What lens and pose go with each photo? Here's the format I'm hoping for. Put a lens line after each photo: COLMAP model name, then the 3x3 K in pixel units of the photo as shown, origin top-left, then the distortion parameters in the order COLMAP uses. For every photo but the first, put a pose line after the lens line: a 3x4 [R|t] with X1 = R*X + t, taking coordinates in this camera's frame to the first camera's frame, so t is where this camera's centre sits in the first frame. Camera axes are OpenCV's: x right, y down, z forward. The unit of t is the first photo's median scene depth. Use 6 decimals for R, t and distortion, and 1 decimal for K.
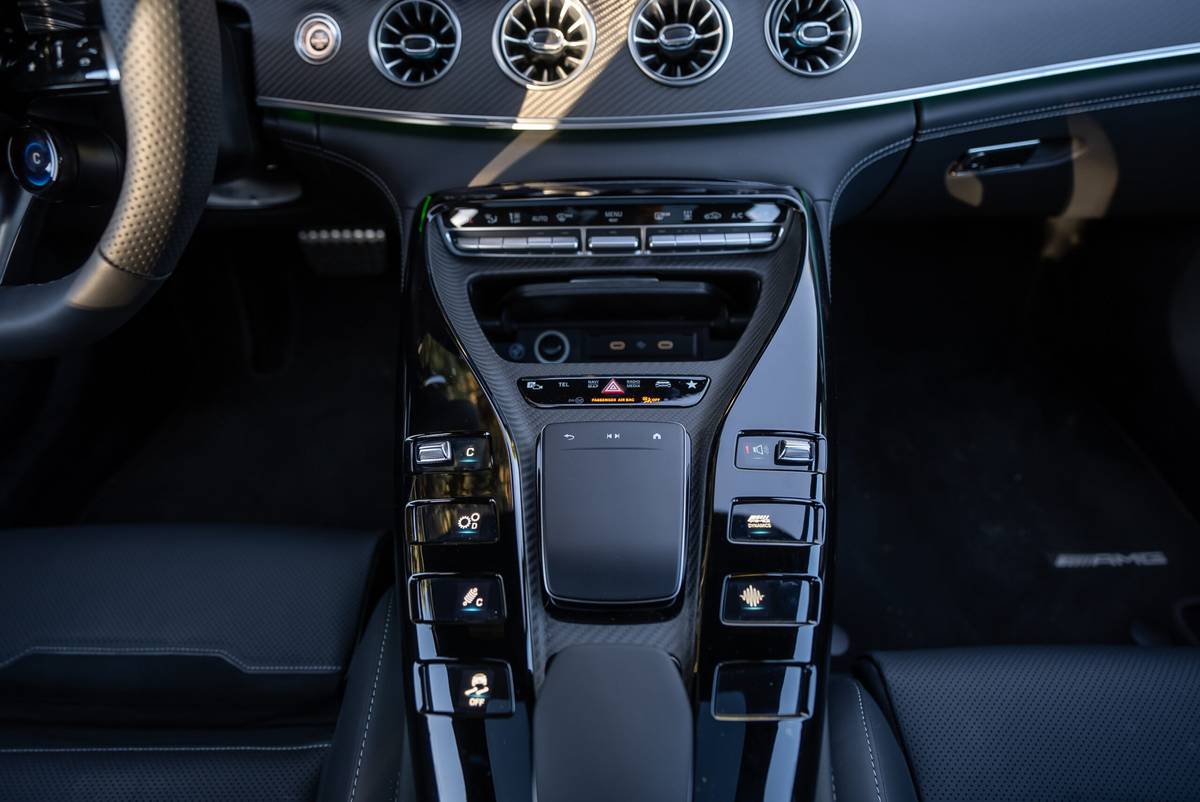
lens RADIAL K [[709.5, 0, 594.2], [0, 709.5, 395.8], [0, 0, 1]] dist [-0.019014, 0.001596]
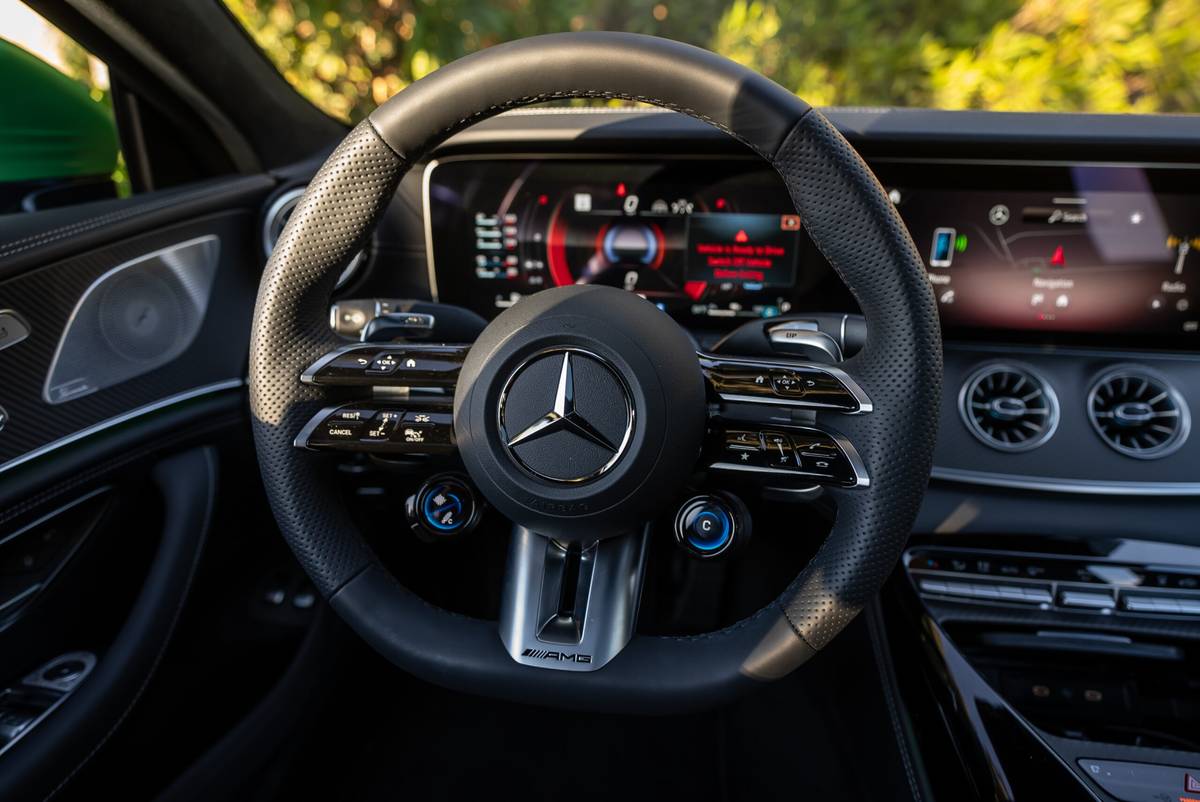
lens RADIAL K [[709.0, 0, 605.8], [0, 709.0, 402.8], [0, 0, 1]] dist [-0.032676, 0.021115]
pose [[0.995638, 0.068689, -0.063146, -0.625851], [-0.085028, 0.946625, -0.310922, -0.114184], [0.038419, 0.314934, 0.948336, -0.072078]]
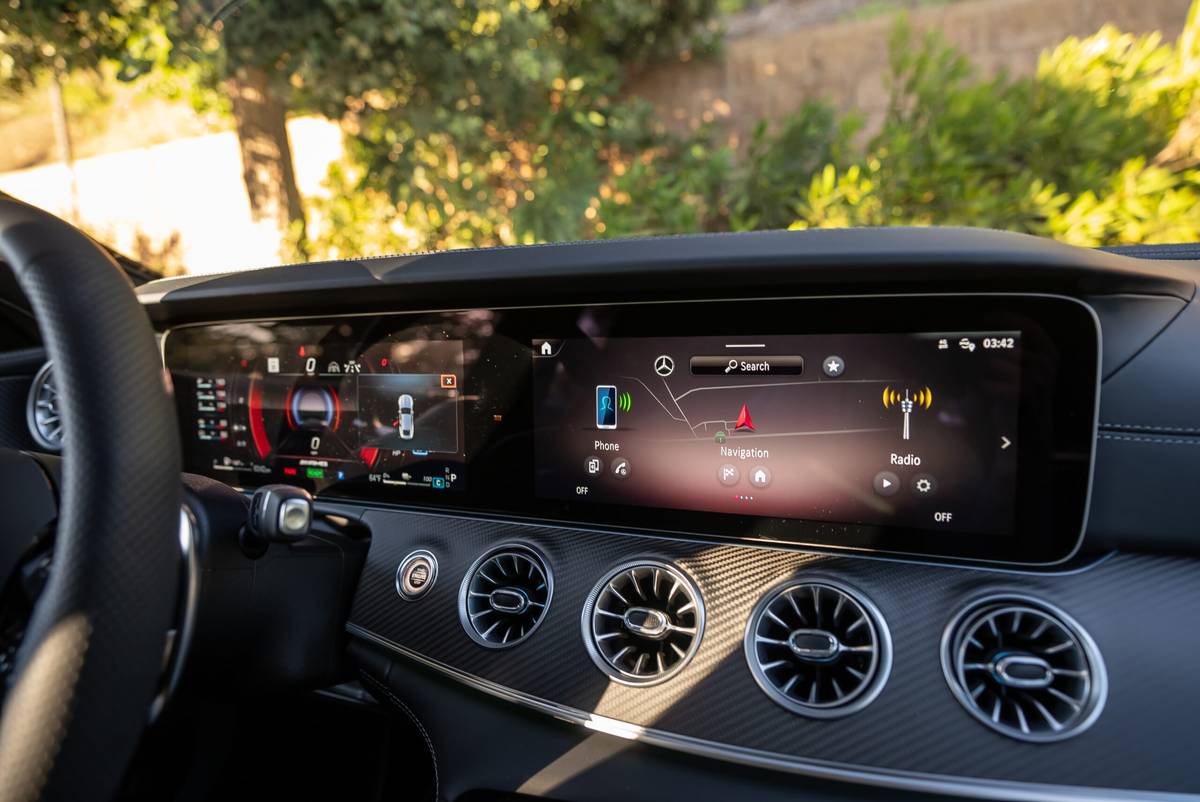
lens RADIAL K [[709.0, 0, 599.3], [0, 709.0, 409.2], [0, 0, 1]] dist [-0.032676, 0.021115]
pose [[0.932908, 0.048336, -0.356857, 0.157791], [-0.222758, 0.856073, -0.466389, -0.321552], [0.282952, 0.514591, 0.809404, 0.206774]]
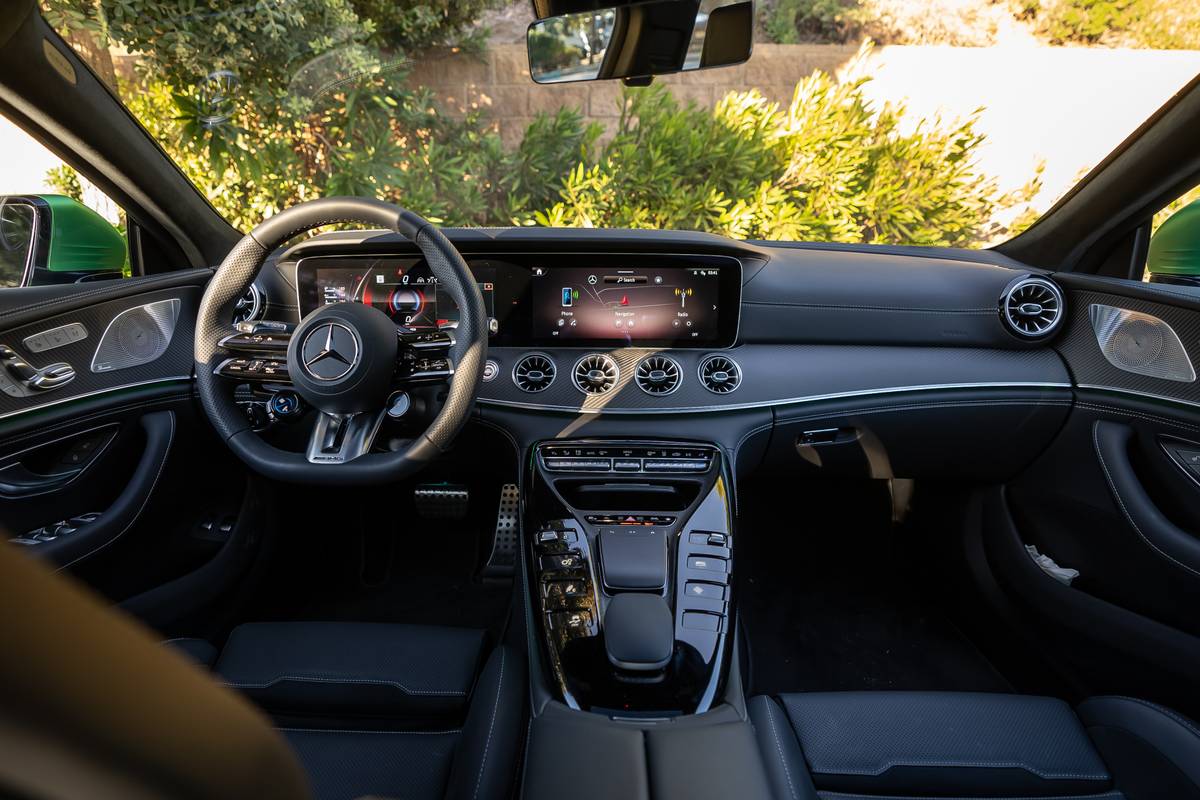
lens RADIAL K [[644.2, 0, 581.3], [0, 644.2, 436.1], [0, 0, 1]] dist [-0.047752, 0.006811]
pose [[0.999410, 0.034057, 0.004495, -0.115655], [-0.029138, 0.909713, -0.414213, 0.474112], [-0.018196, 0.413838, 0.910169, -0.699416]]
